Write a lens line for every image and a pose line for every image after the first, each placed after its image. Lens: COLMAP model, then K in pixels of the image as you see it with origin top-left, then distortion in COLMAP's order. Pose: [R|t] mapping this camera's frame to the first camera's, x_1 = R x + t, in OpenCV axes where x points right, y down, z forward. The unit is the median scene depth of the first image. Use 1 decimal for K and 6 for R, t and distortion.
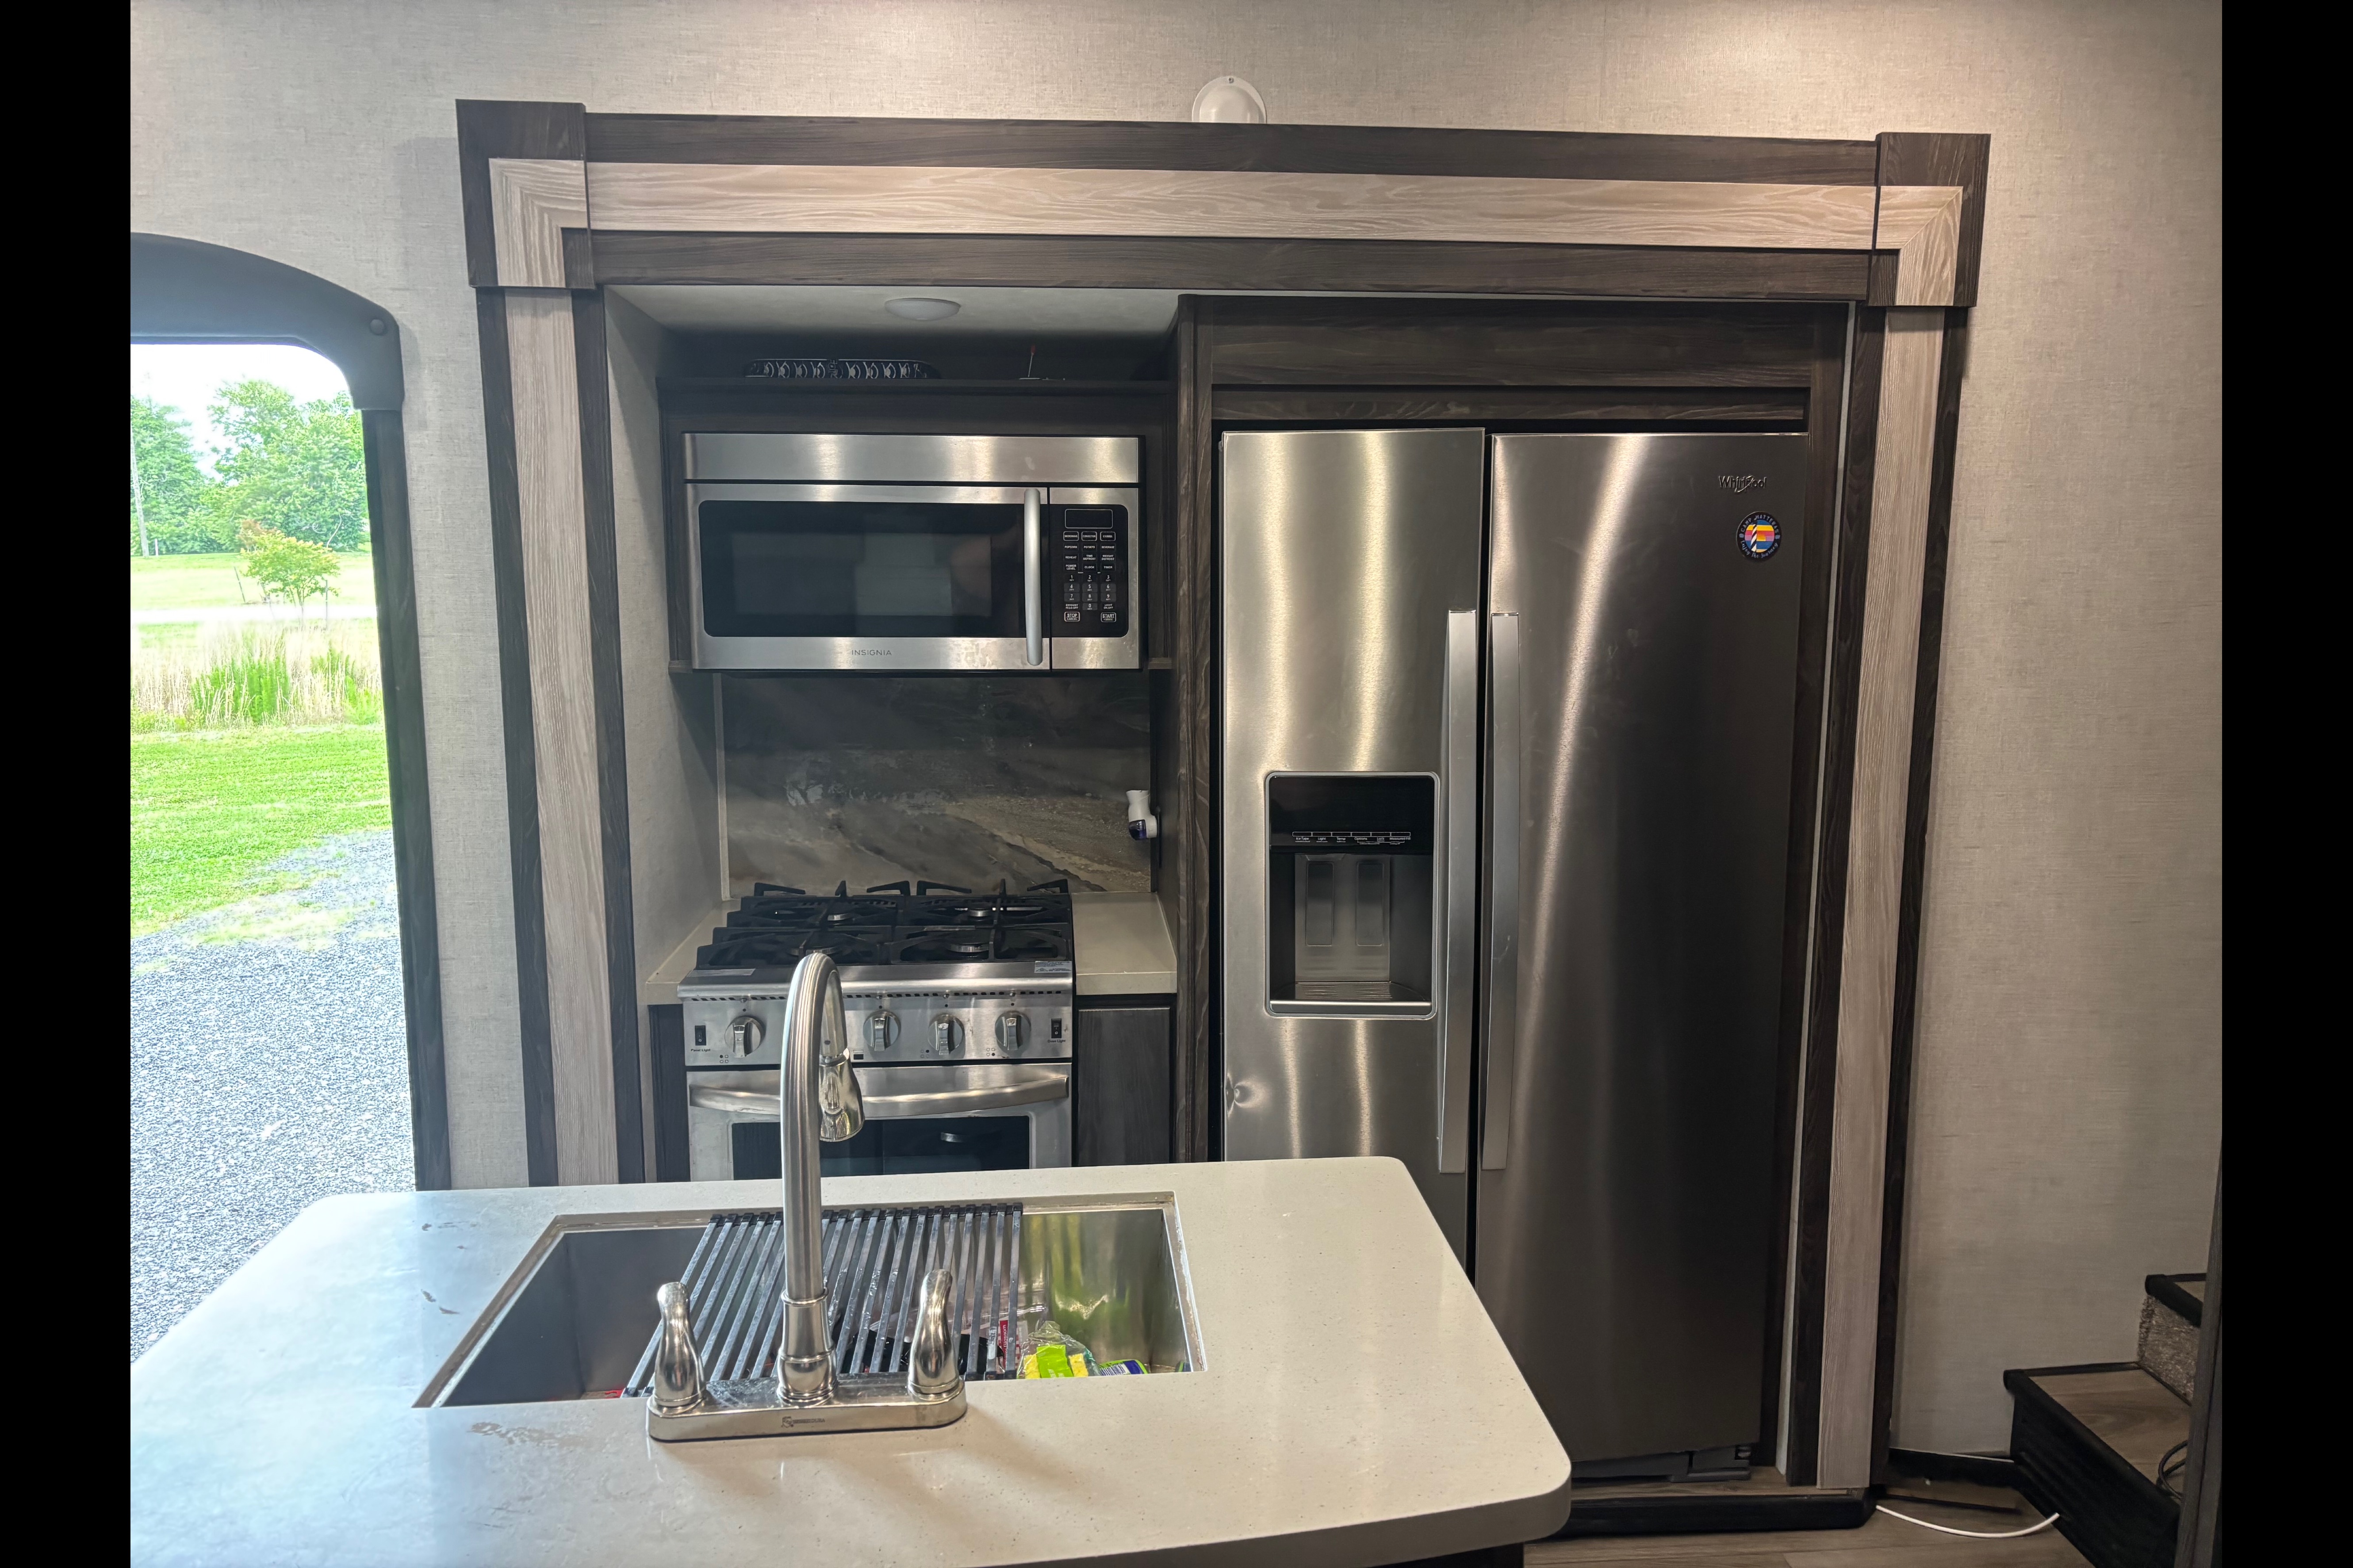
lens RADIAL K [[1533.1, 0, 1173.6], [0, 1533.1, 788.1], [0, 0, 1]] dist [0.008635, -0.007726]
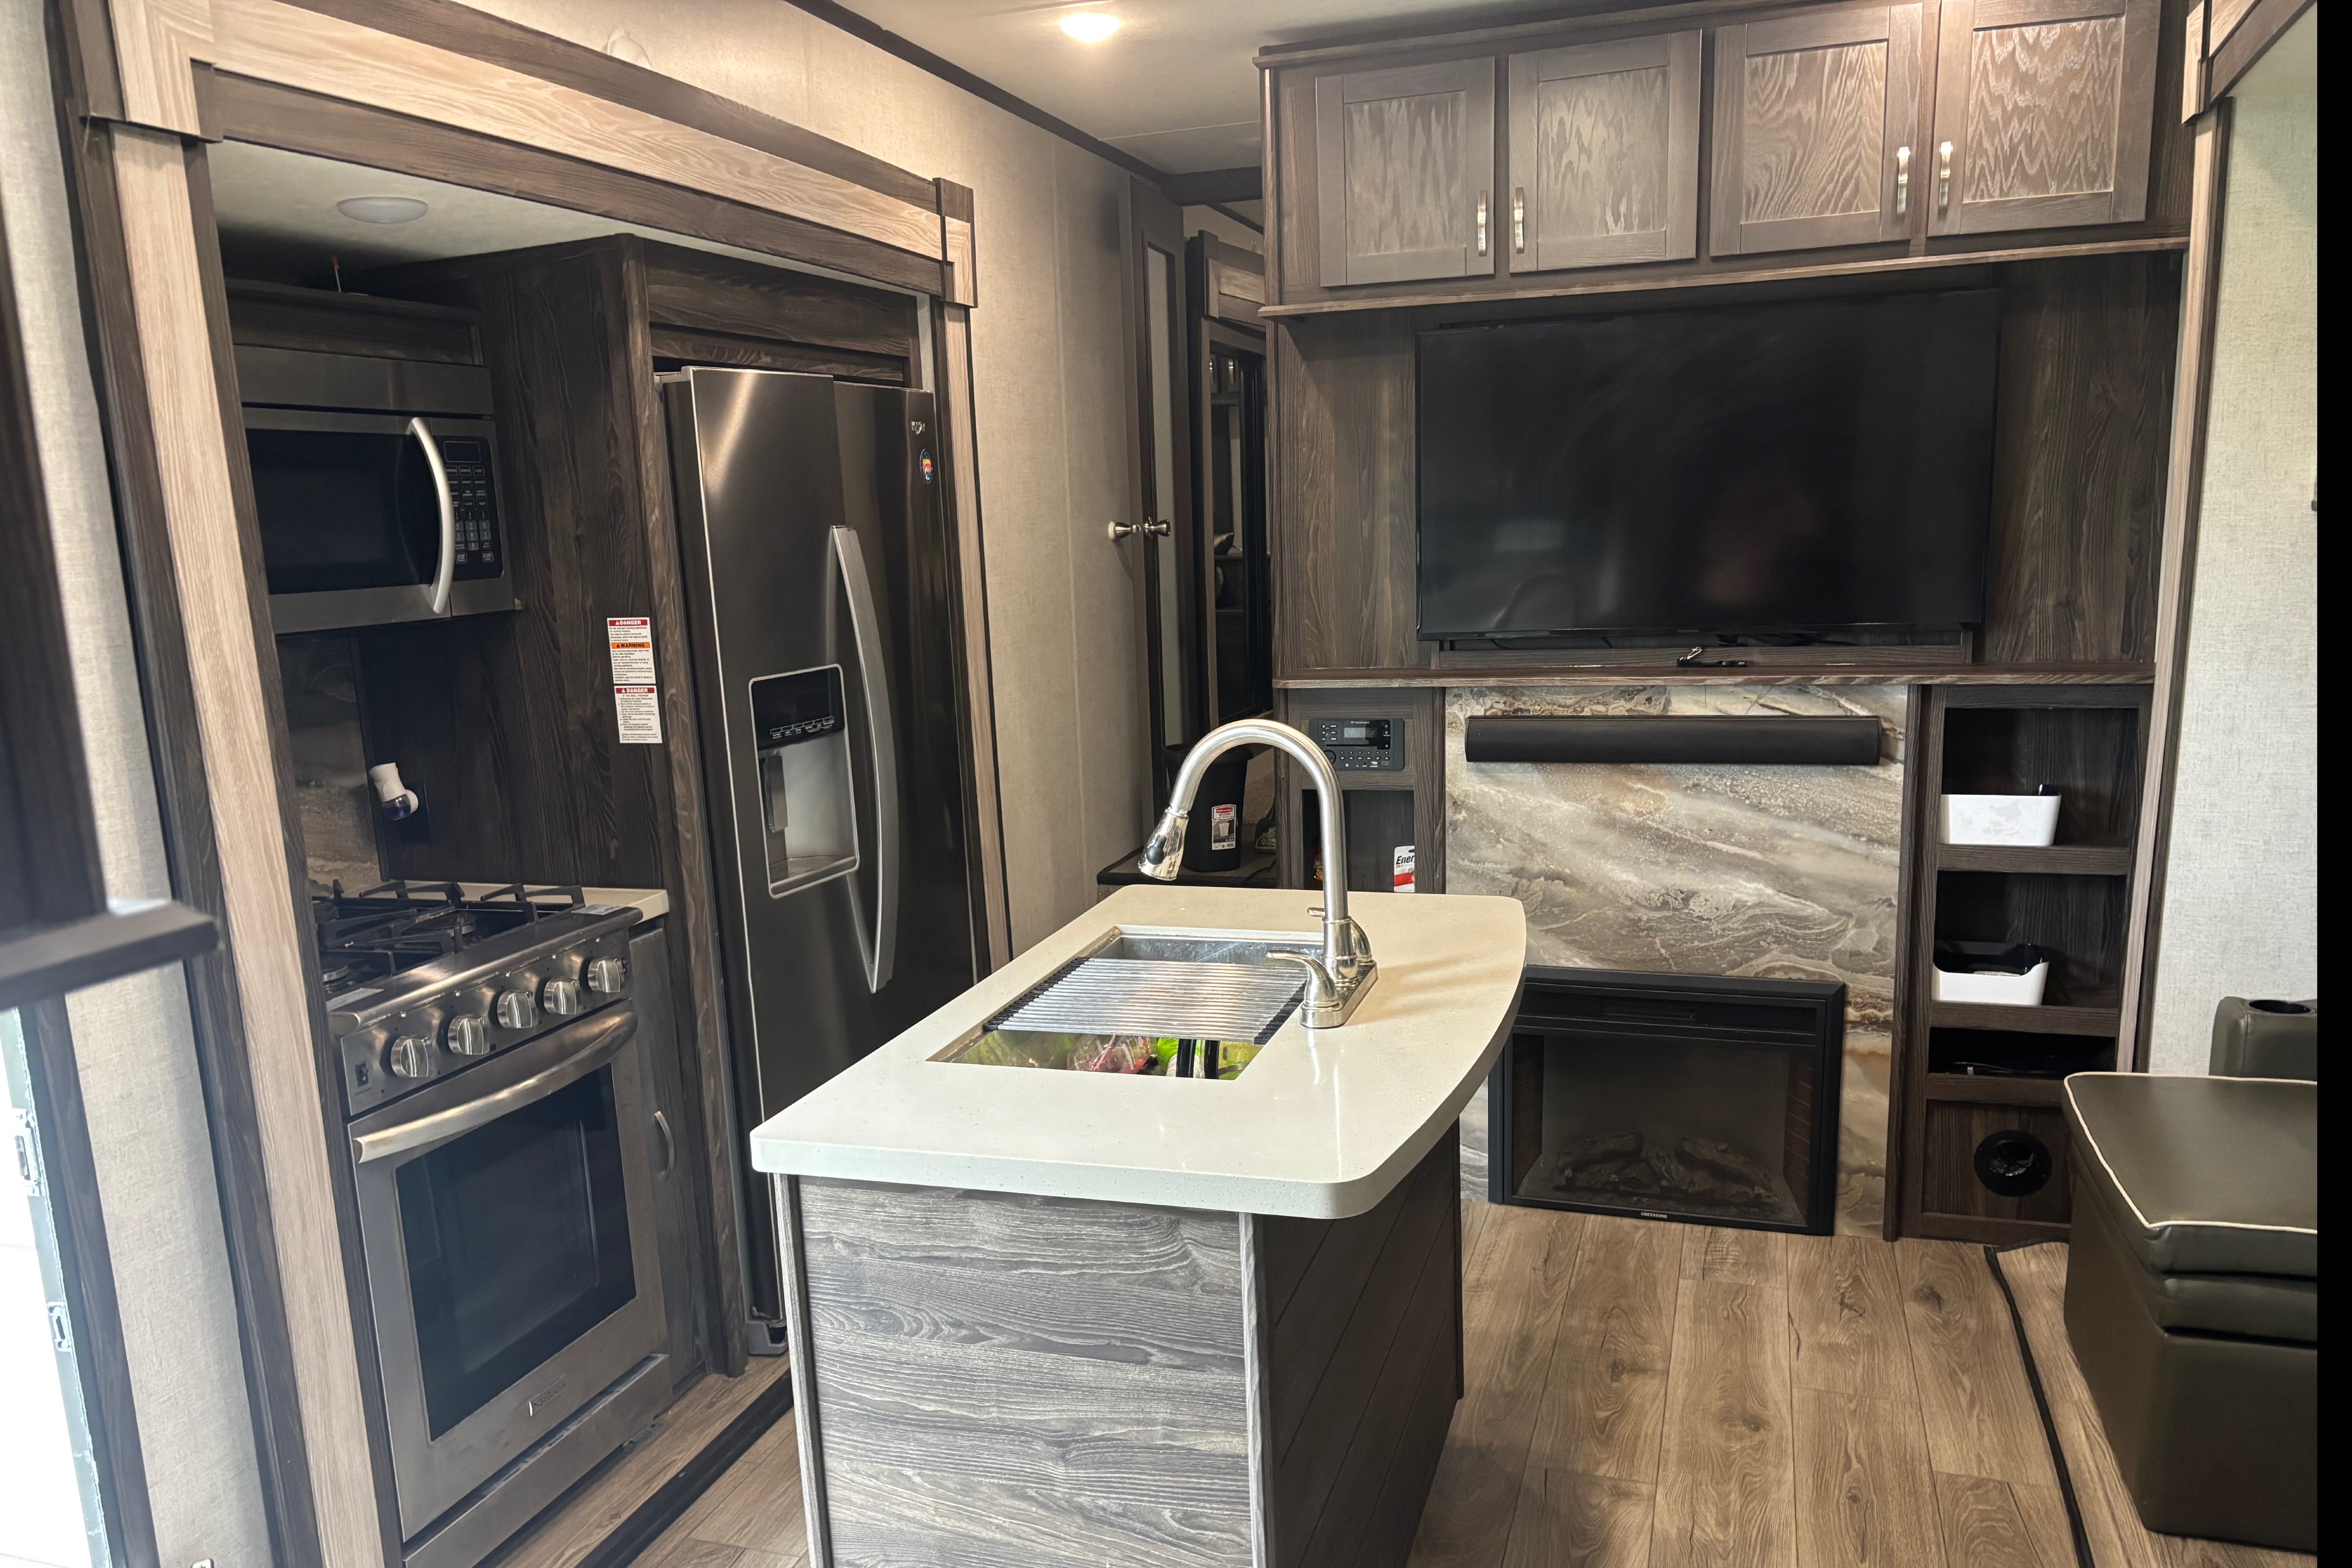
lens RADIAL K [[1739.0, 0, 1154.5], [0, 1739.0, 858.2], [0, 0, 1]] dist [0.031653, -0.037250]
pose [[0.402473, -0.199406, 0.893450, -0.976467], [0.181650, 0.973976, 0.135551, -0.001984], [-0.897228, 0.107740, 0.428221, 0.207127]]
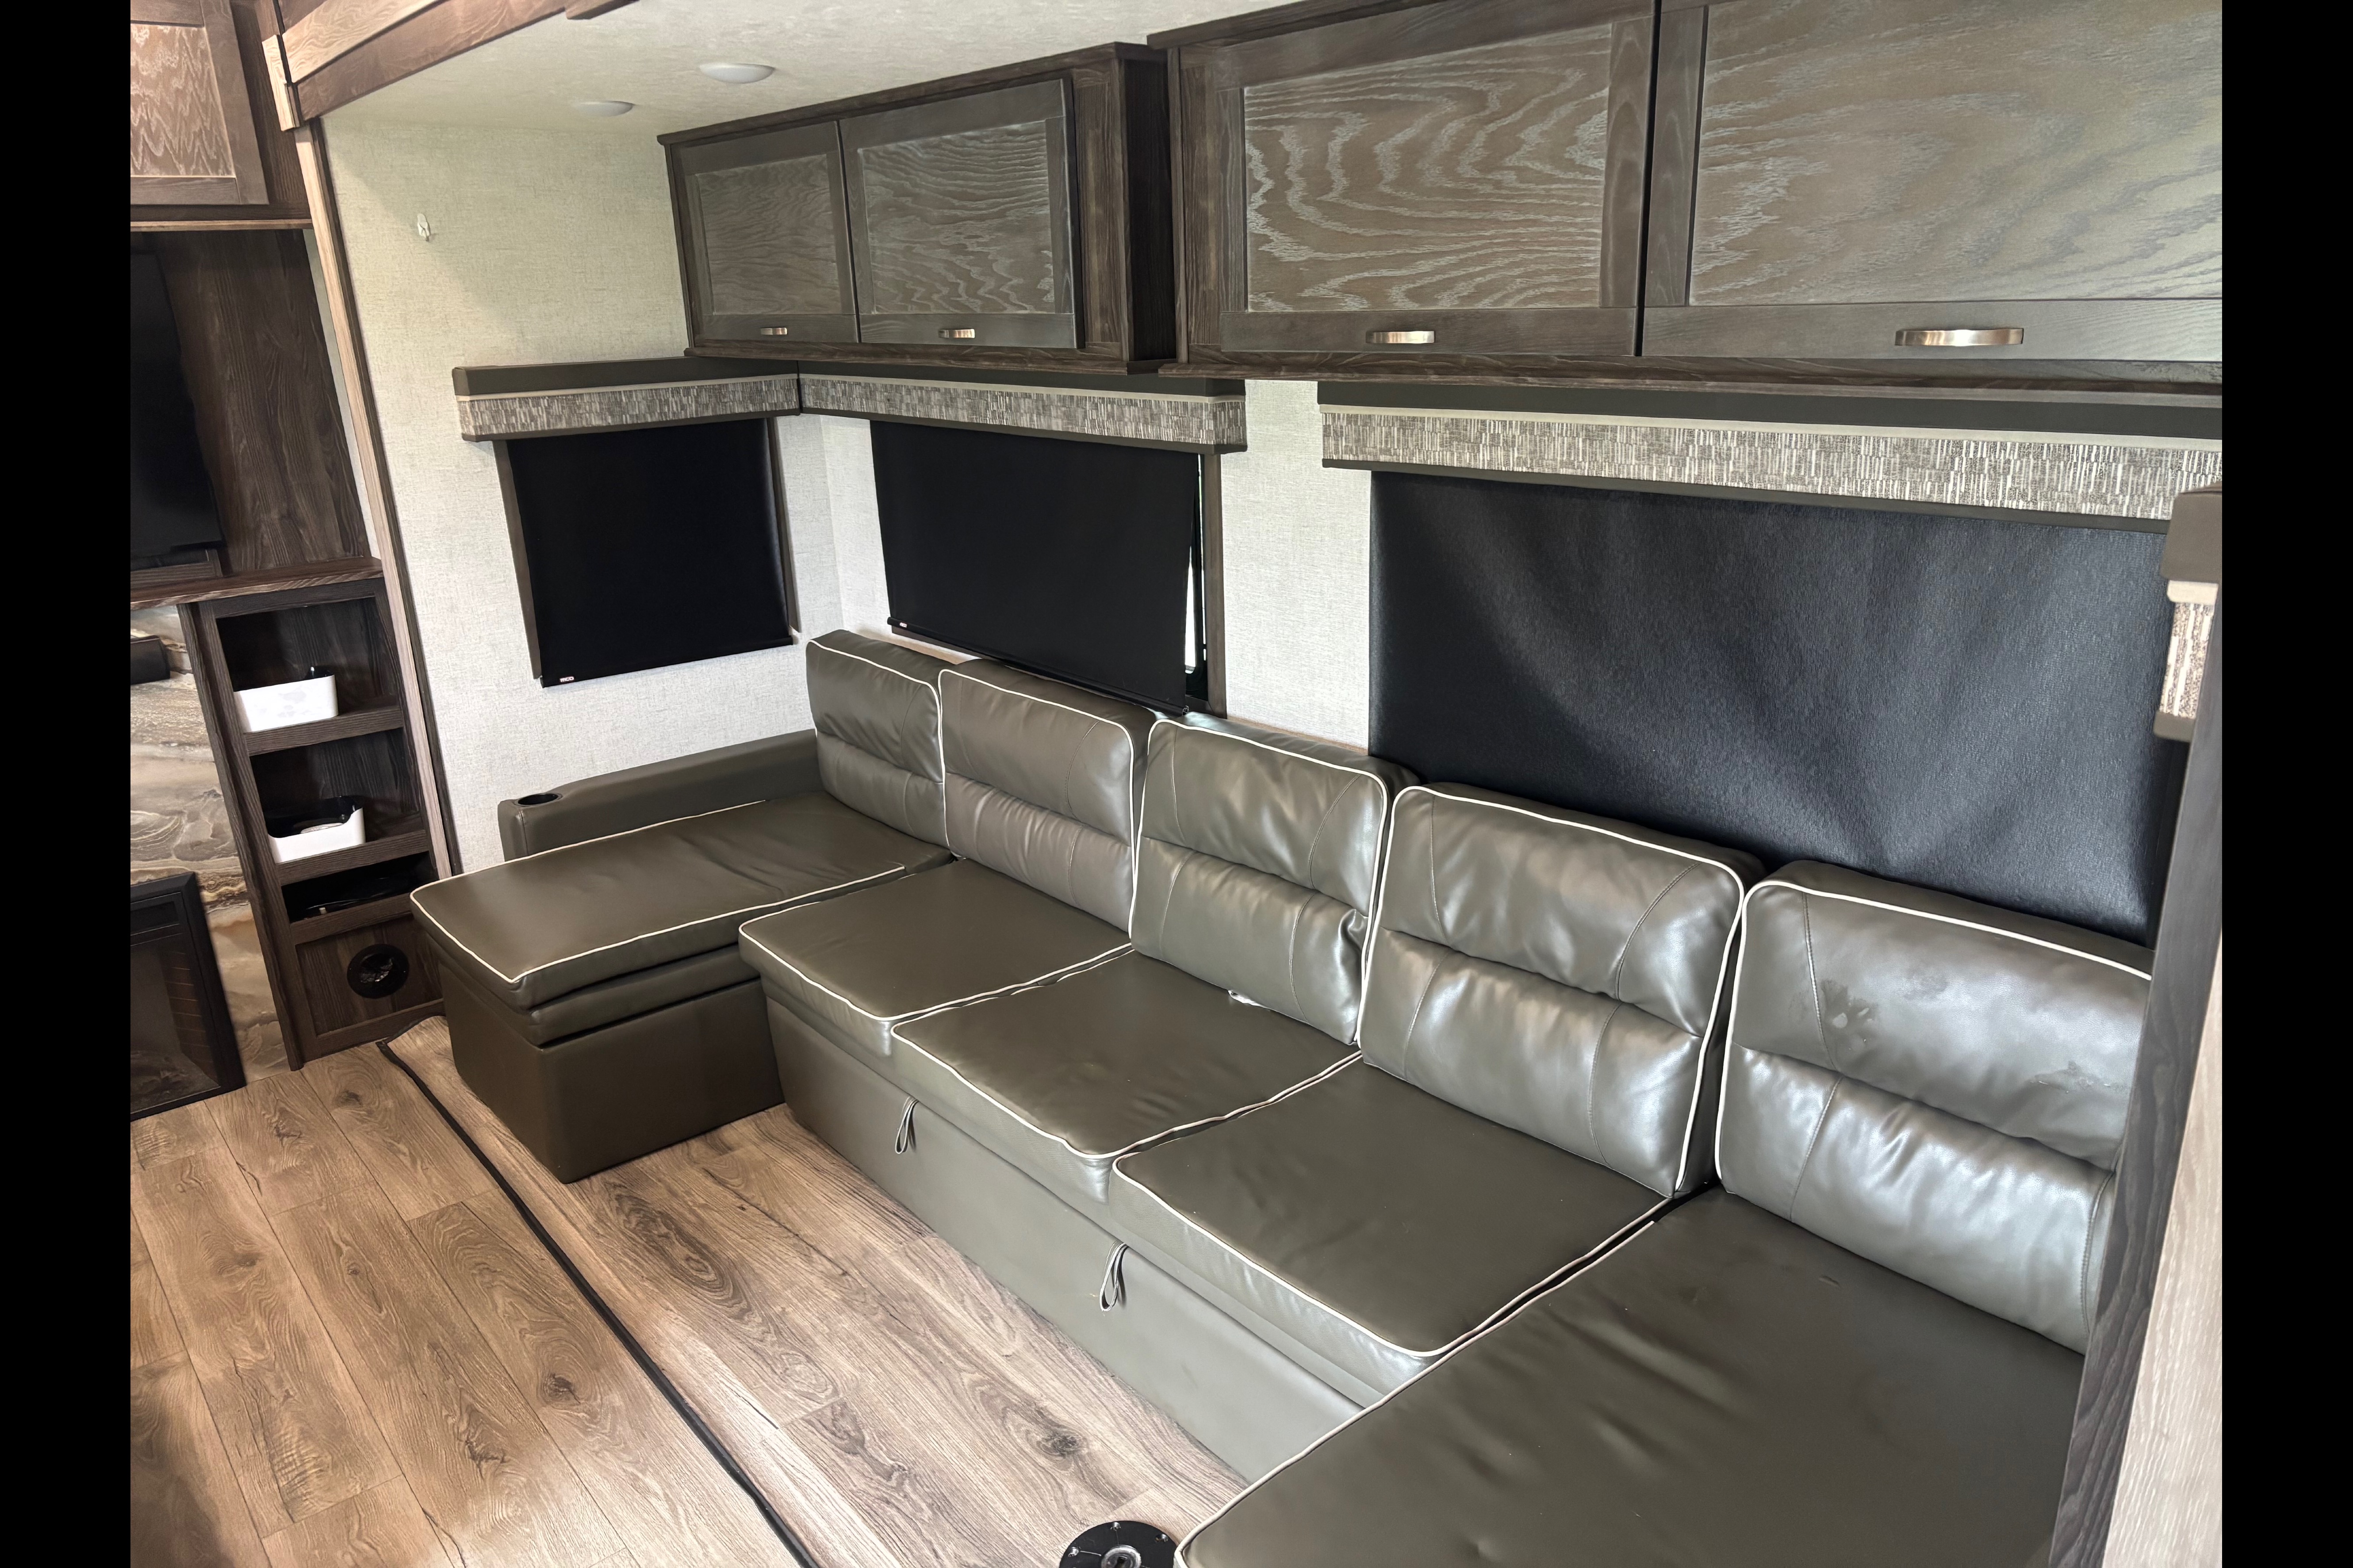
lens RADIAL K [[1533.1, 0, 1177.0], [0, 1533.1, 785.8], [0, 0, 1]] dist [0.008635, -0.007726]
pose [[-0.576671, -0.230964, 0.783649, -1.048932], [0.167333, 0.905480, 0.390008, -0.044489], [-0.799656, 0.356037, -0.483516, 0.233484]]
